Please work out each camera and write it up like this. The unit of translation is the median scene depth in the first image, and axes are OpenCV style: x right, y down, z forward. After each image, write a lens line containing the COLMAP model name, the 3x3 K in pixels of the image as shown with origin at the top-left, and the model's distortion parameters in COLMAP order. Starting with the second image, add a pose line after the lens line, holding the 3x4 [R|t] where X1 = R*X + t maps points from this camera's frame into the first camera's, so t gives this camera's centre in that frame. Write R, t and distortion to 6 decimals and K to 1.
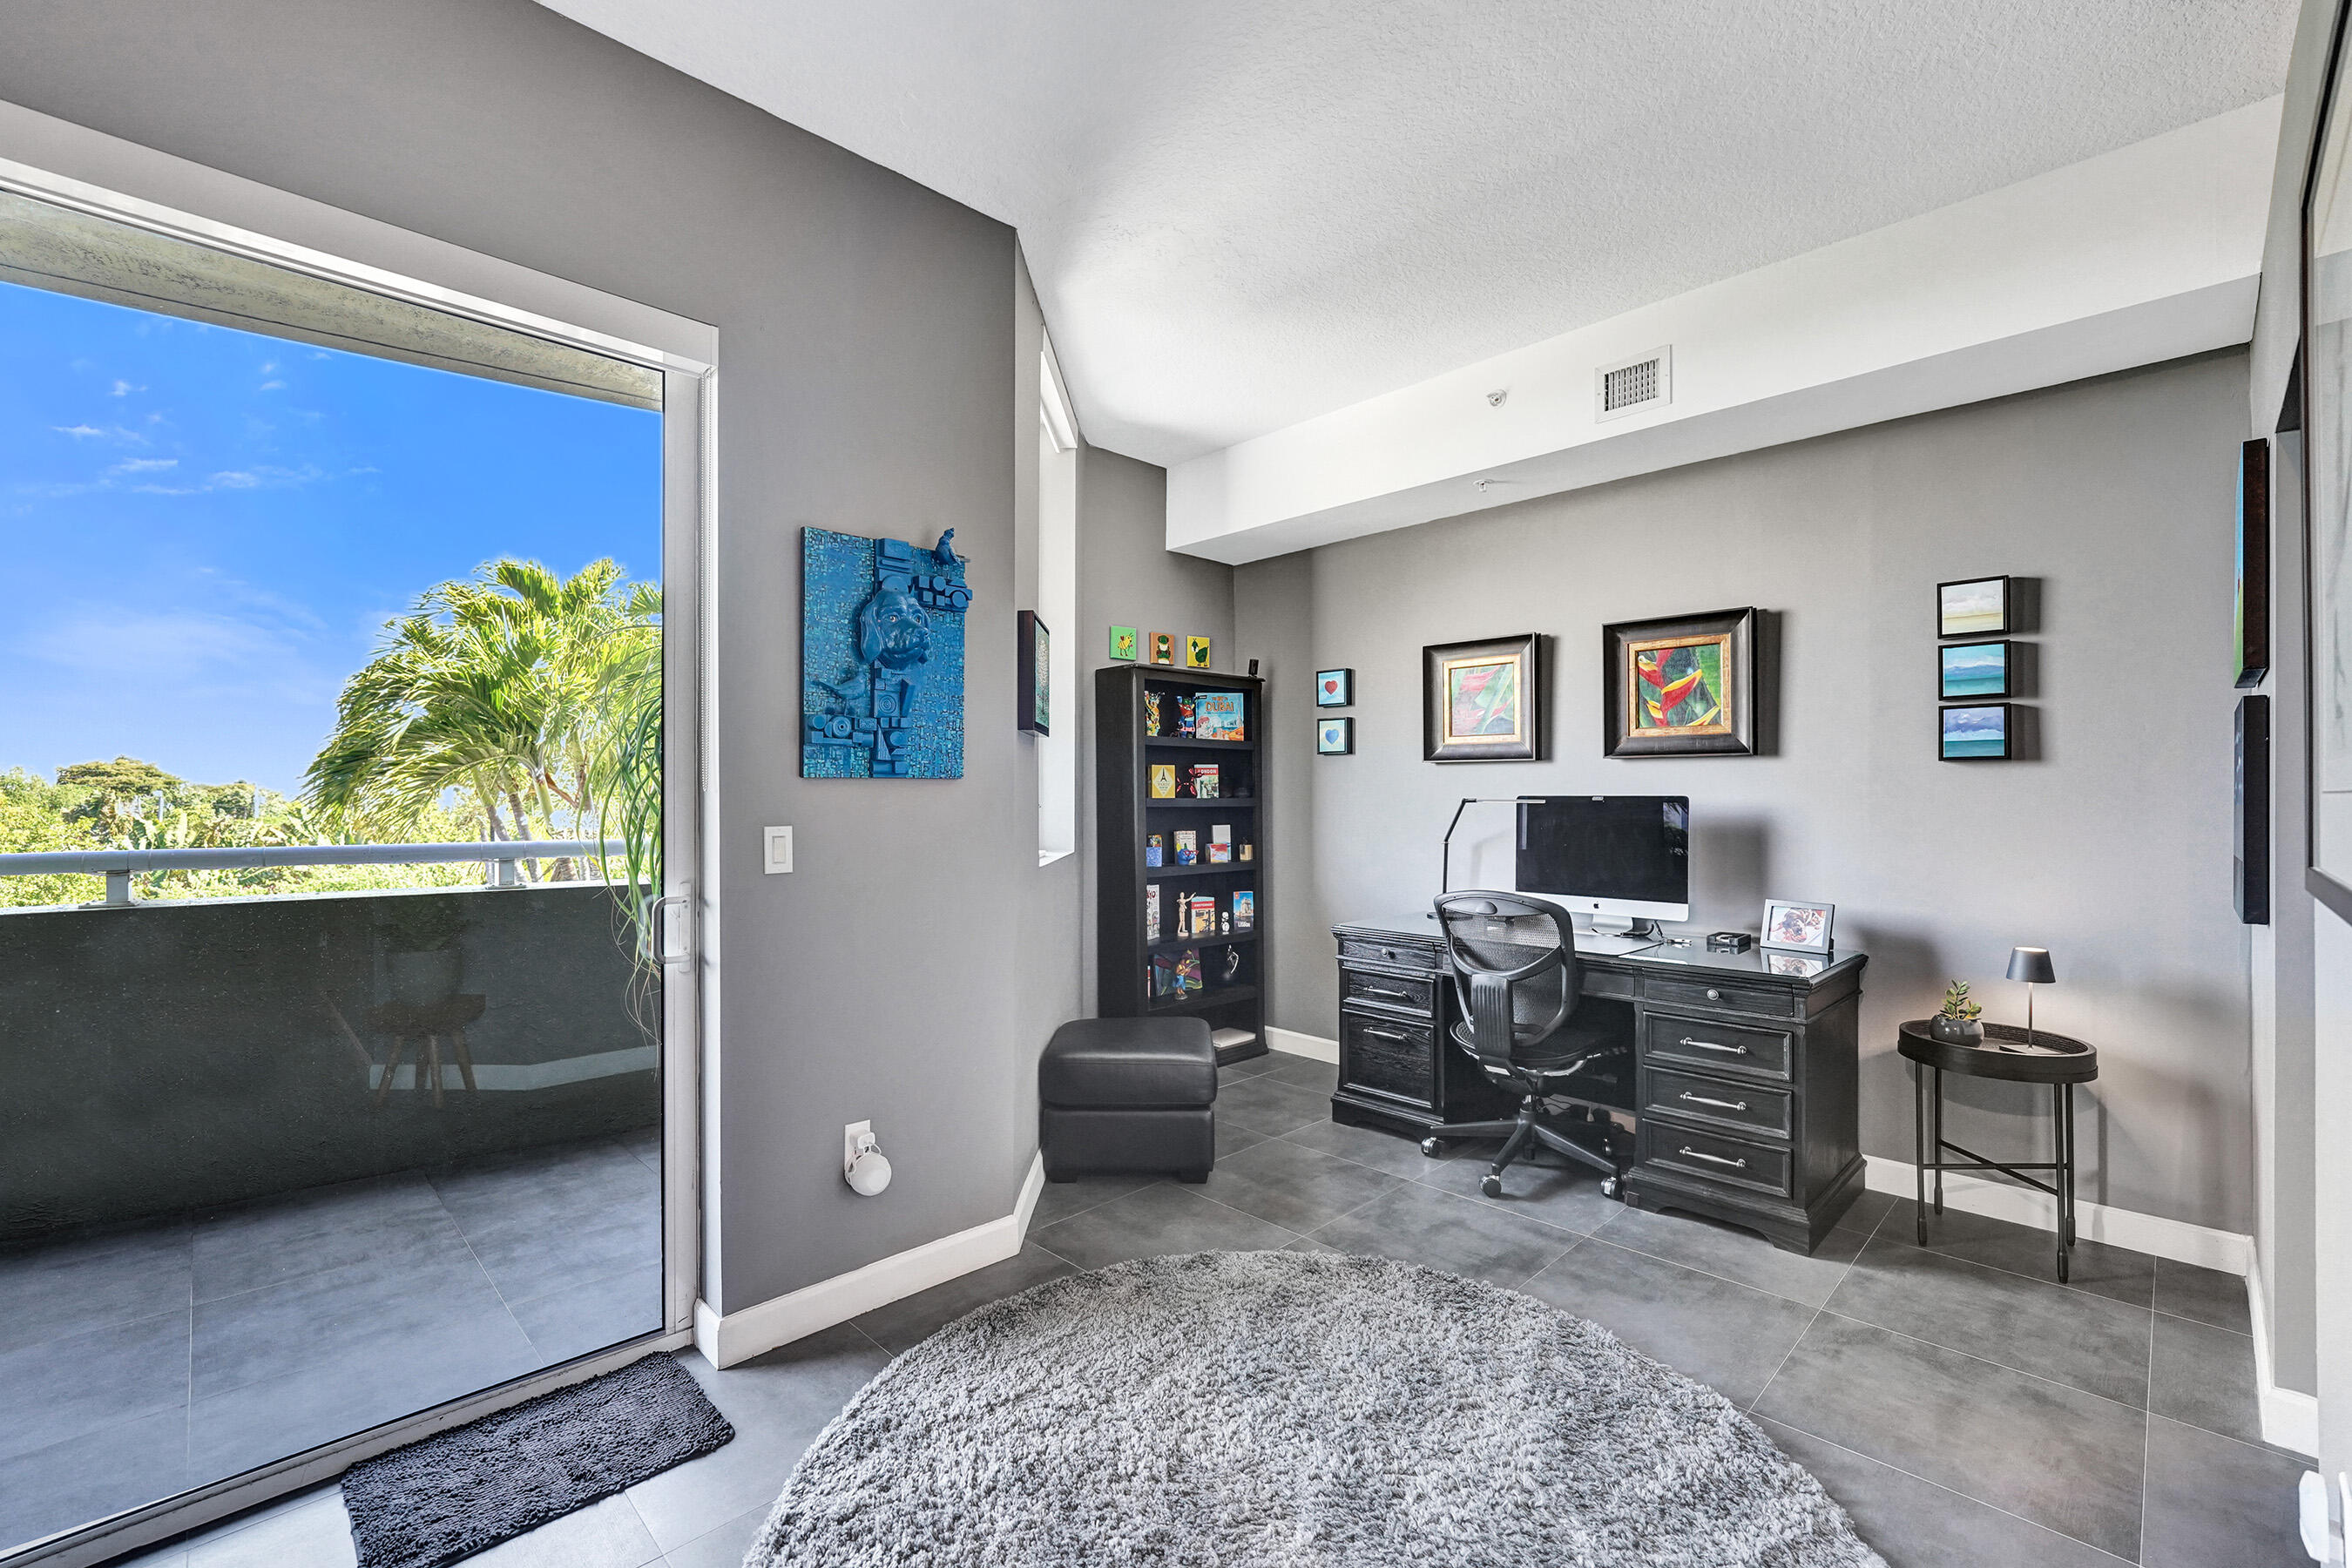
lens RADIAL K [[995.3, 0, 1169.2], [0, 995.3, 798.4], [0, 0, 1]] dist [-0.008181, 0.002198]
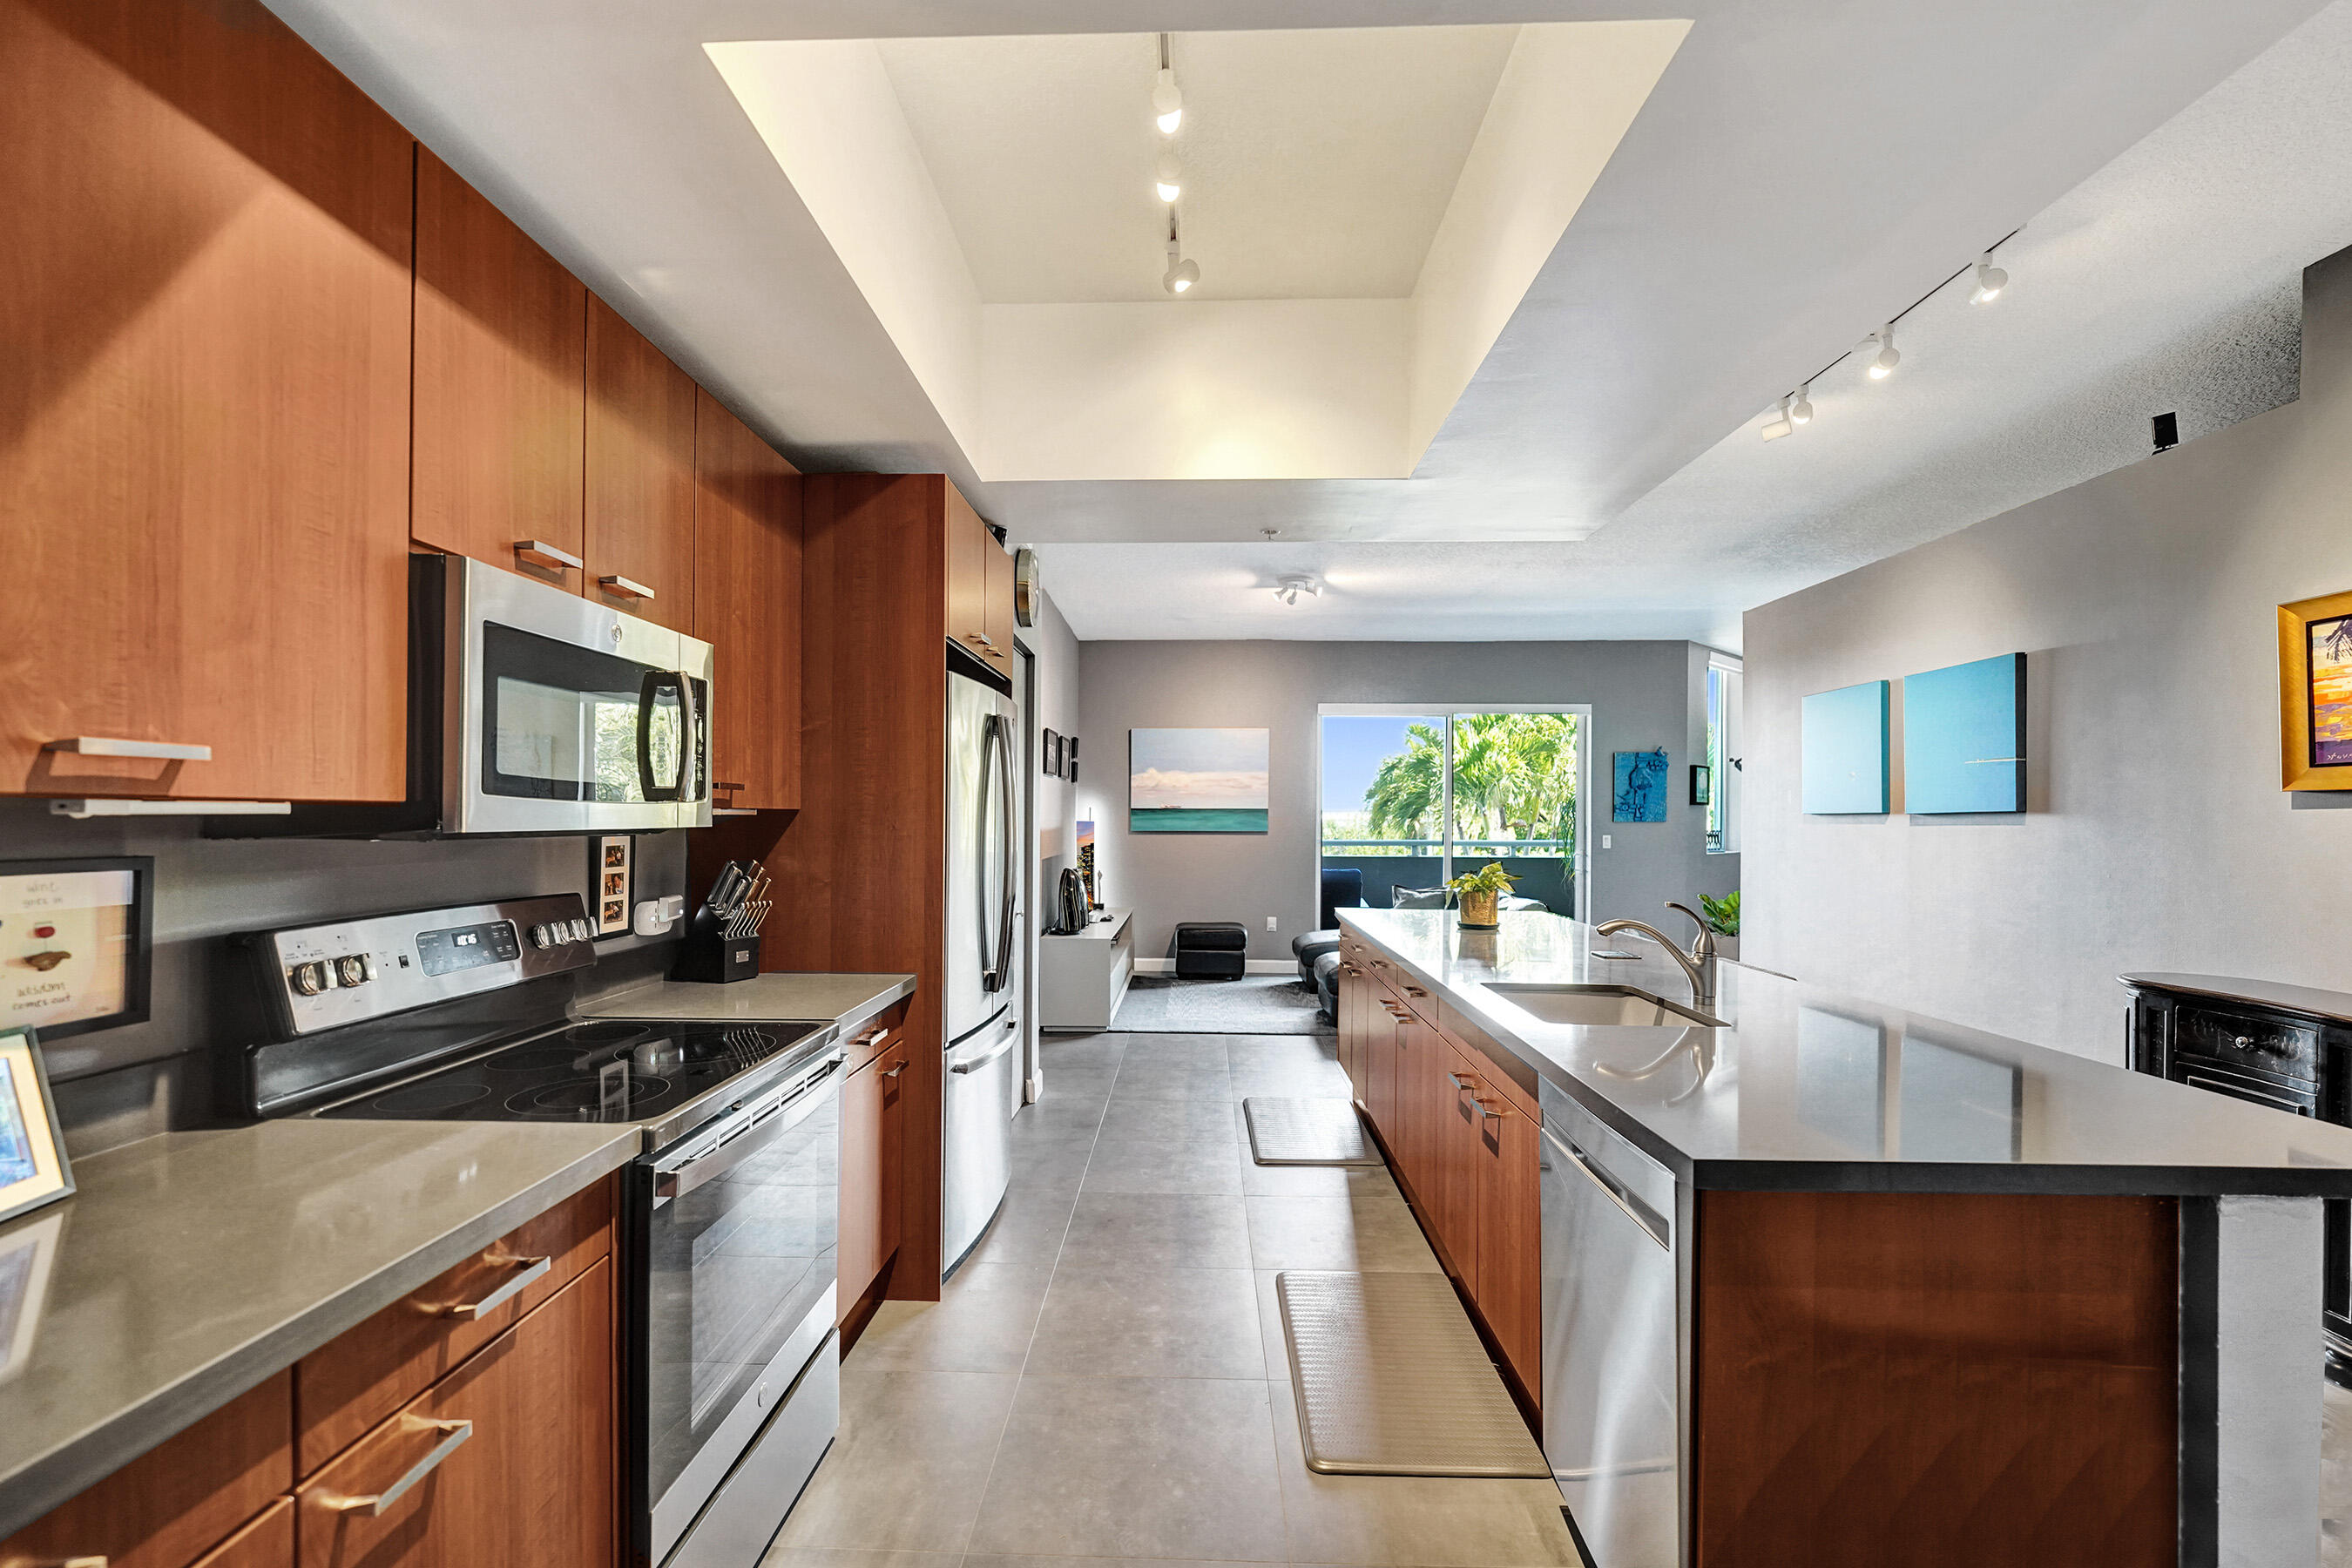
lens RADIAL K [[995.3, 0, 1169.3], [0, 995.3, 832.6], [0, 0, 1]] dist [-0.008181, 0.002198]
pose [[0.689626, 0.011684, -0.724072, 0.815223], [-0.005703, 0.999926, 0.010704, -0.008813], [0.724143, -0.003252, 0.689642, -1.909705]]
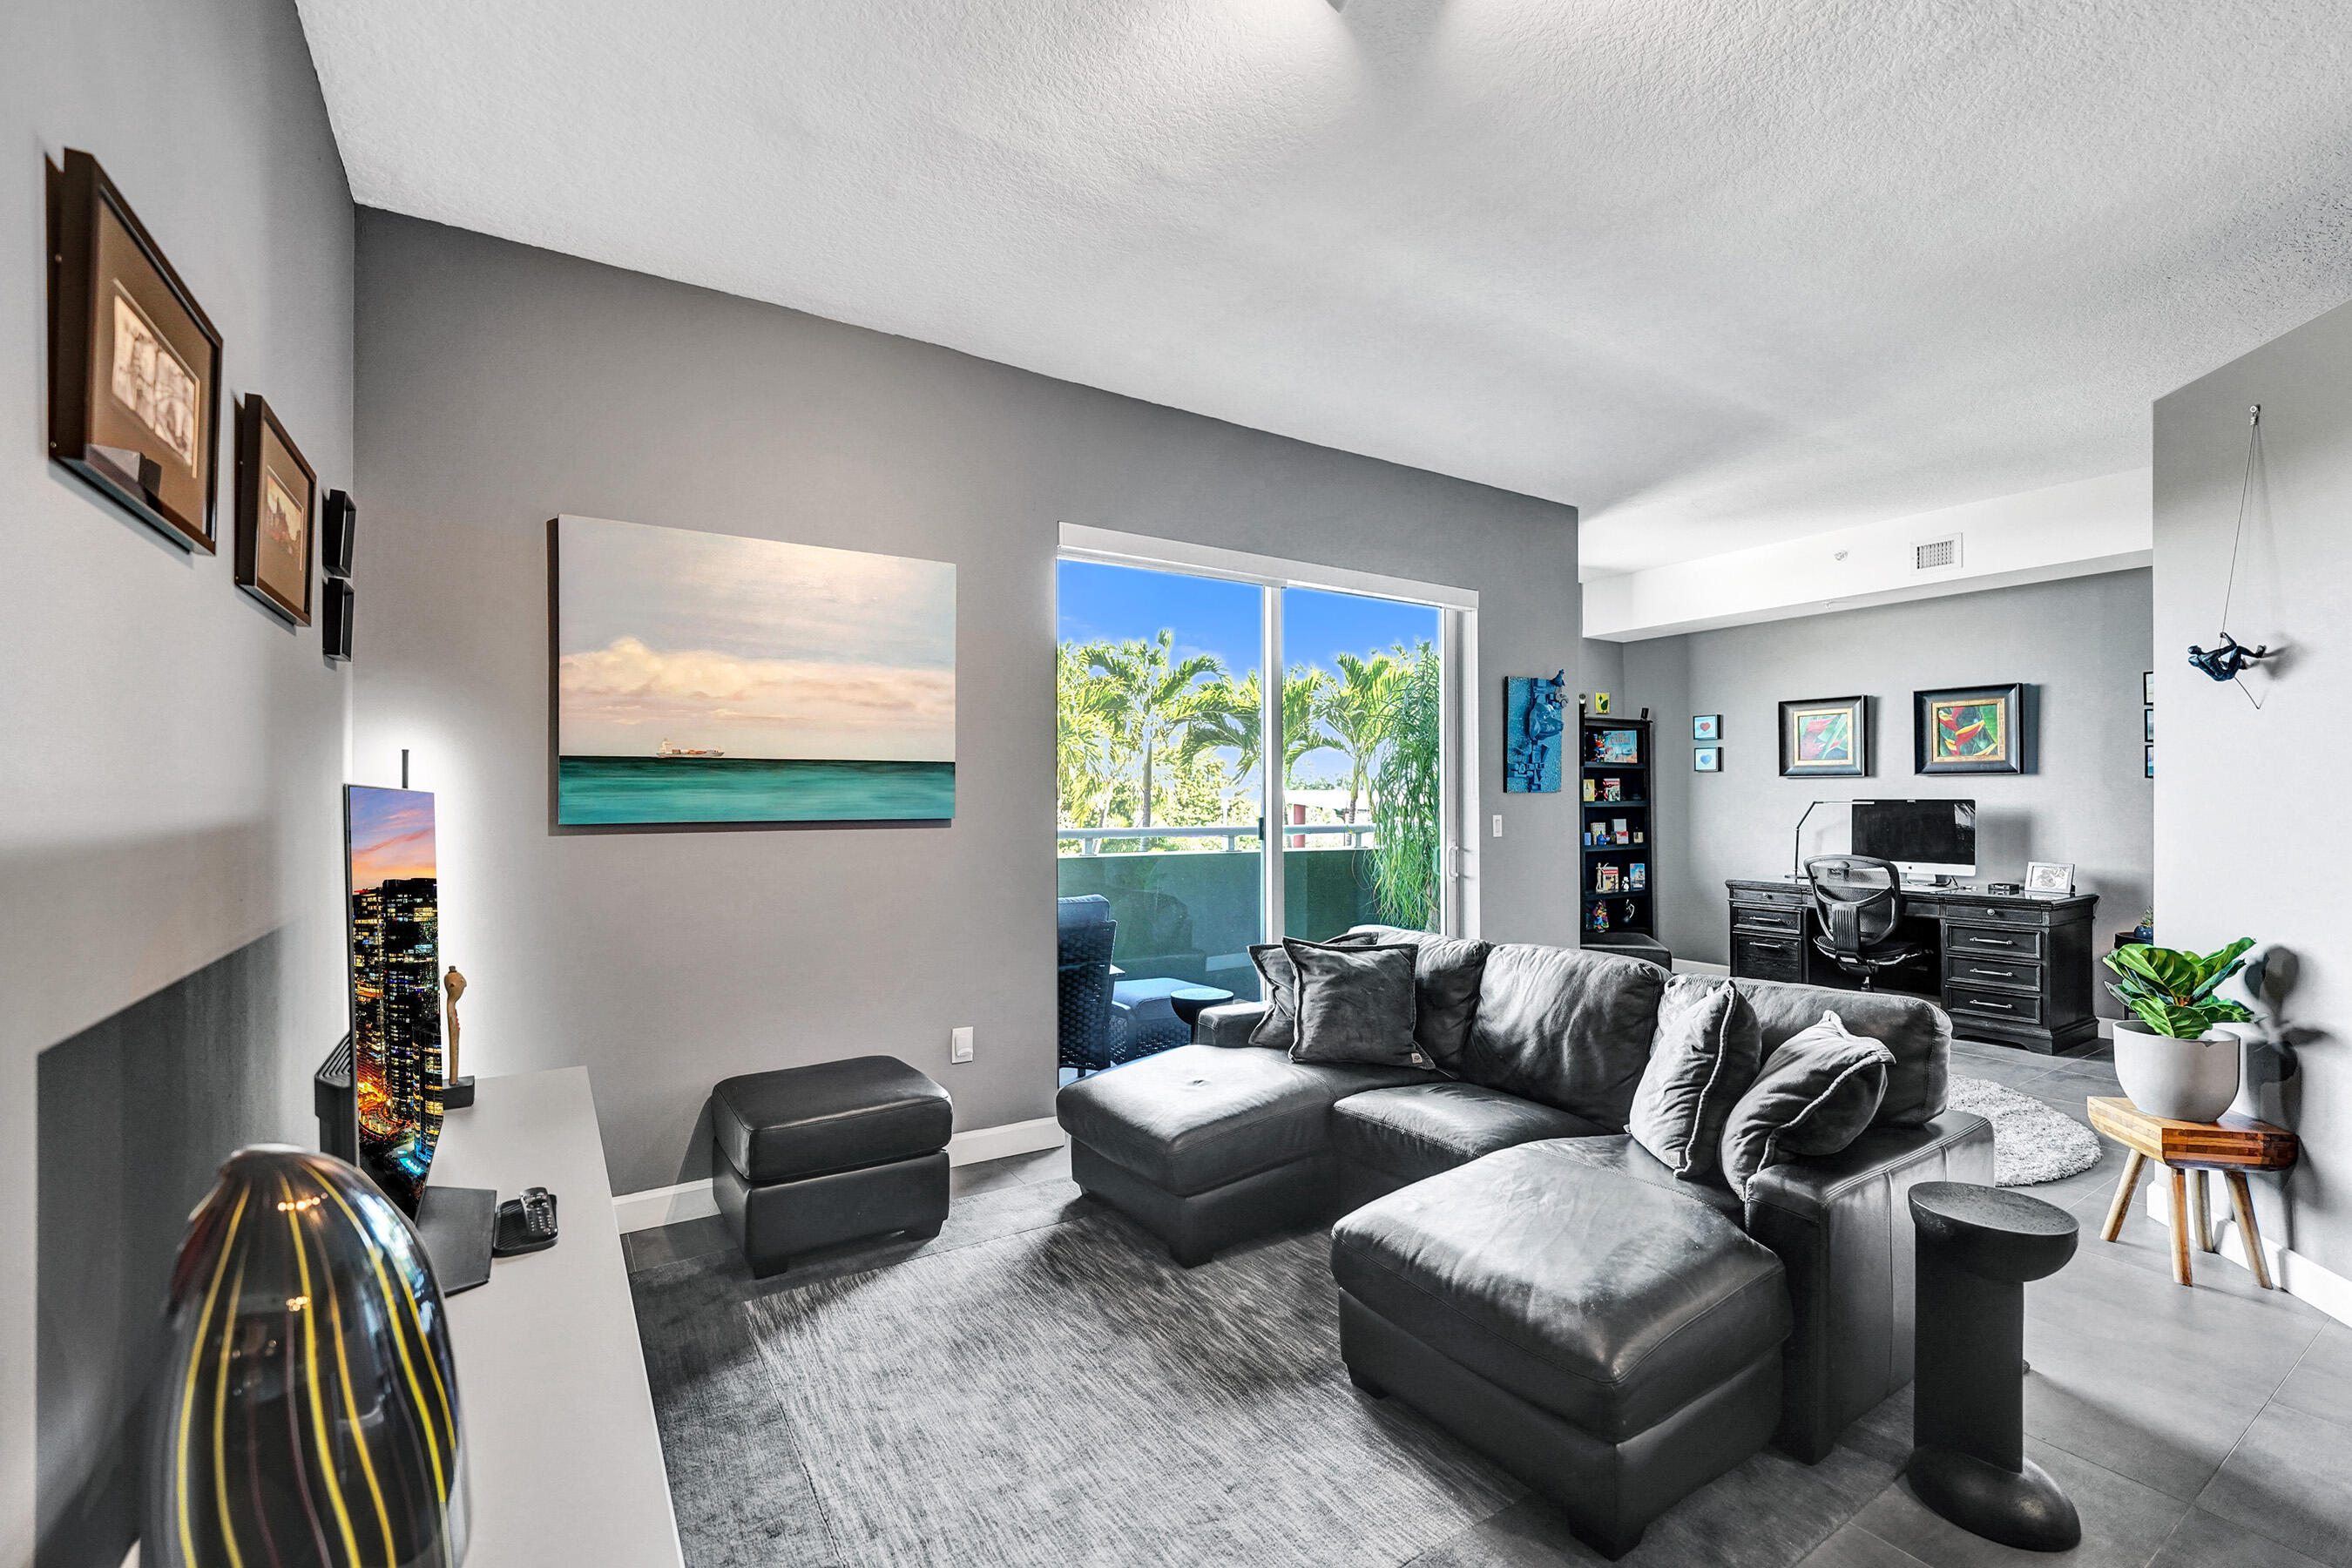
lens RADIAL K [[995.3, 0, 1168.1], [0, 995.3, 795.3], [0, 0, 1]] dist [-0.008181, 0.002198]
pose [[0.979186, -0.003164, -0.202940, -0.466234], [0.002211, 0.999985, -0.004922, -0.004223], [0.202953, 0.004371, 0.979179, -0.903417]]
